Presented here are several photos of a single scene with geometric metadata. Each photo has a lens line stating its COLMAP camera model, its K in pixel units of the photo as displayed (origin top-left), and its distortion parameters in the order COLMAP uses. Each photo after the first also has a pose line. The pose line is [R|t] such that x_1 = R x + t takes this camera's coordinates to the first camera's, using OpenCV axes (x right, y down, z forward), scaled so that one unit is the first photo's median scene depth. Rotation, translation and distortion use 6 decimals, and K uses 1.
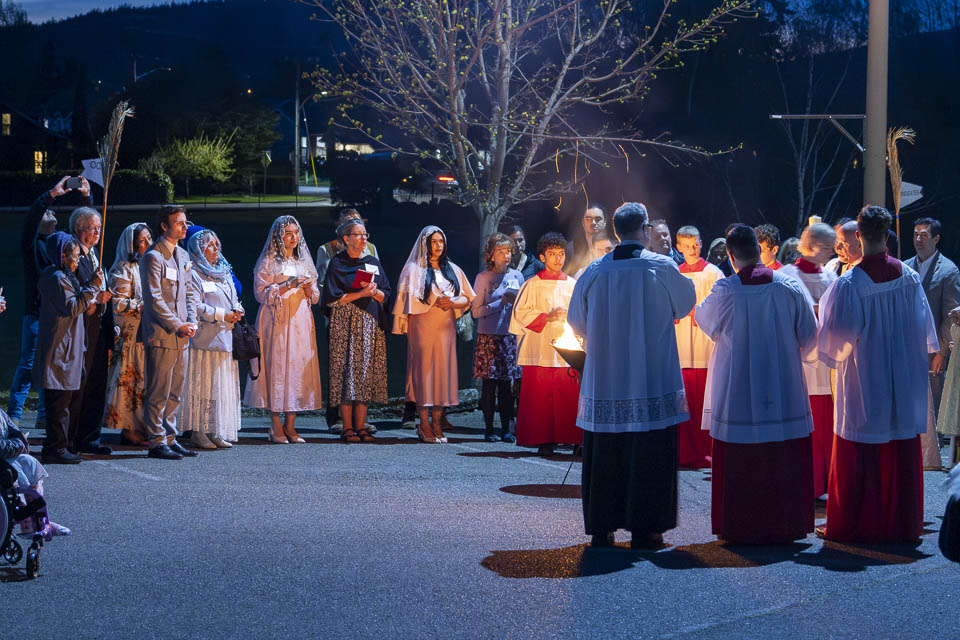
lens RADIAL K [[2588.0, 0, 475.1], [0, 2588.0, 318.3], [0, 0, 1]] dist [-0.057566, 0.000000]
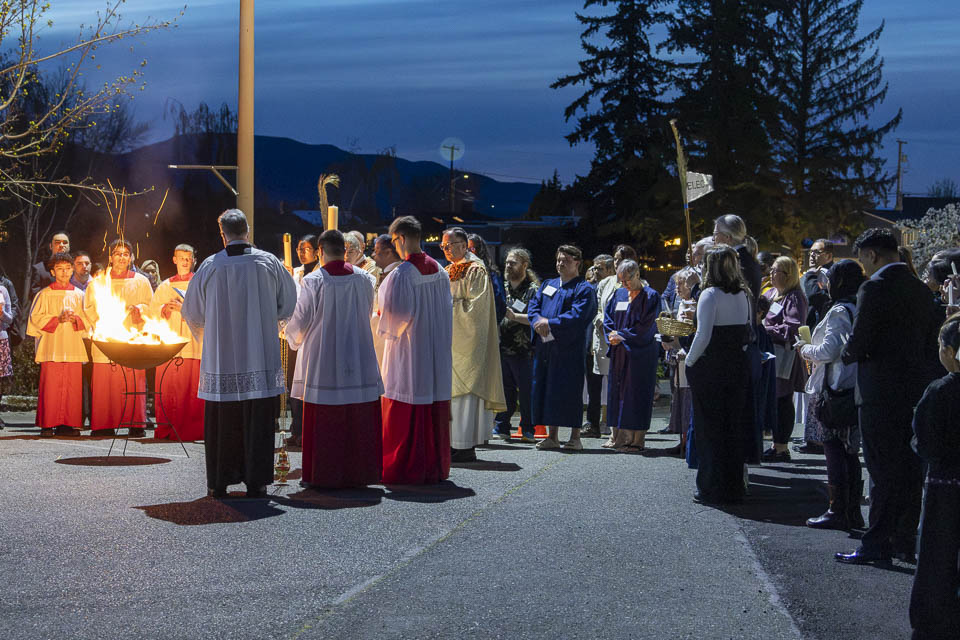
lens RADIAL K [[1888.9, 0, 480.6], [0, 1888.9, 319.0], [0, 0, 1]] dist [-0.014785, 0.000000]
pose [[0.908923, -0.021309, 0.416420, -0.146509], [0.030315, 0.999427, -0.015027, 0.016341], [-0.415862, 0.026282, 0.909048, 0.113614]]
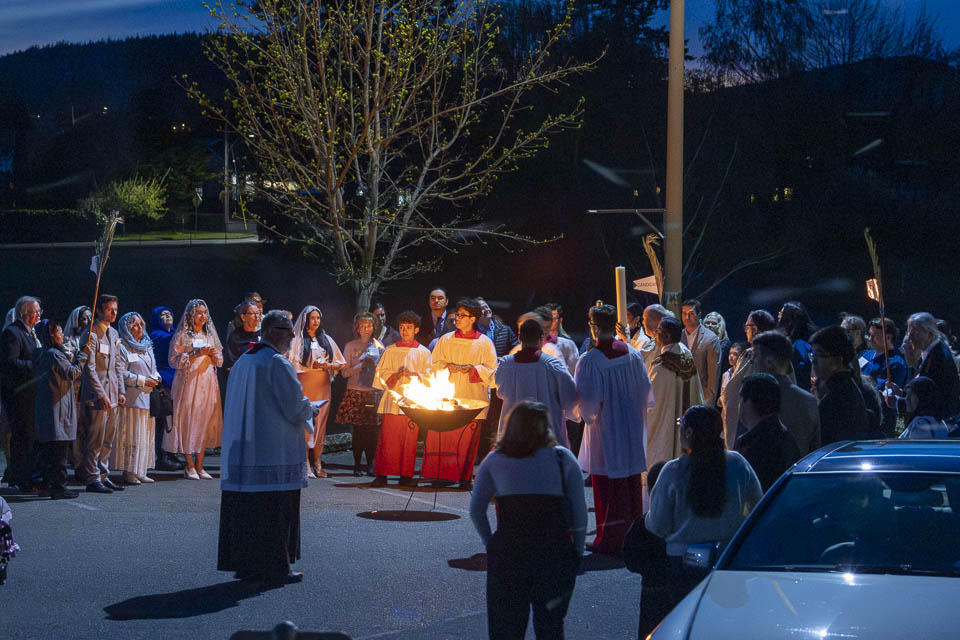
lens RADIAL K [[2513.4, 0, 476.6], [0, 2513.4, 317.1], [0, 0, 1]] dist [0.020295, 0.000000]
pose [[0.999586, -0.006701, 0.027970, 0.029717], [0.006944, 0.999939, -0.008591, -0.018817], [-0.027911, 0.008782, 0.999572, -0.229097]]
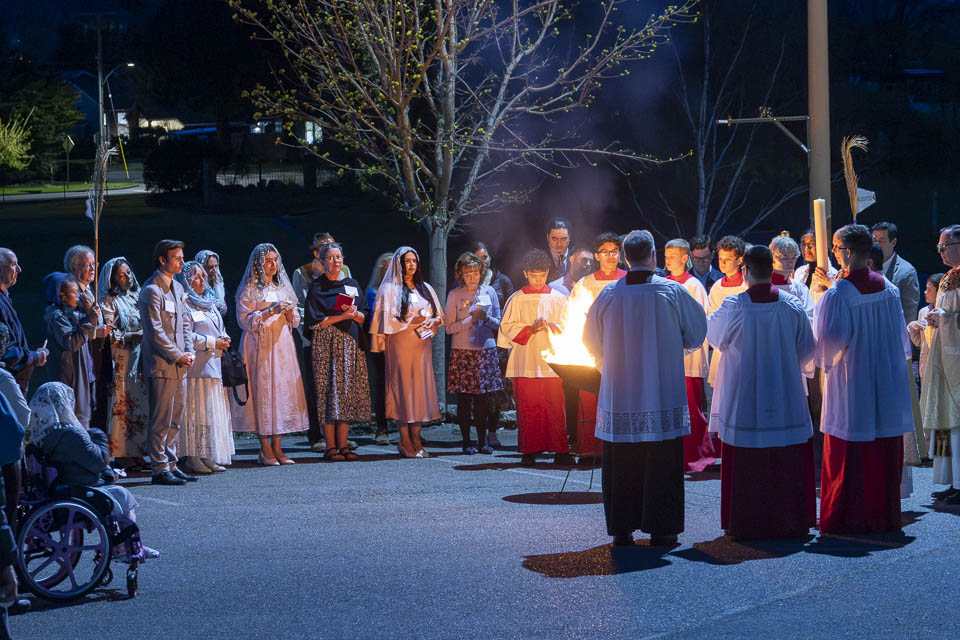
lens RADIAL K [[3005.6, 0, 484.4], [0, 3005.6, 323.9], [0, 0, 1]] dist [-0.094446, 0.000000]
pose [[0.996856, -0.041855, 0.067273, -0.065920], [0.041393, 0.999109, 0.008249, -0.013483], [-0.067558, -0.005438, 0.997701, -0.190020]]
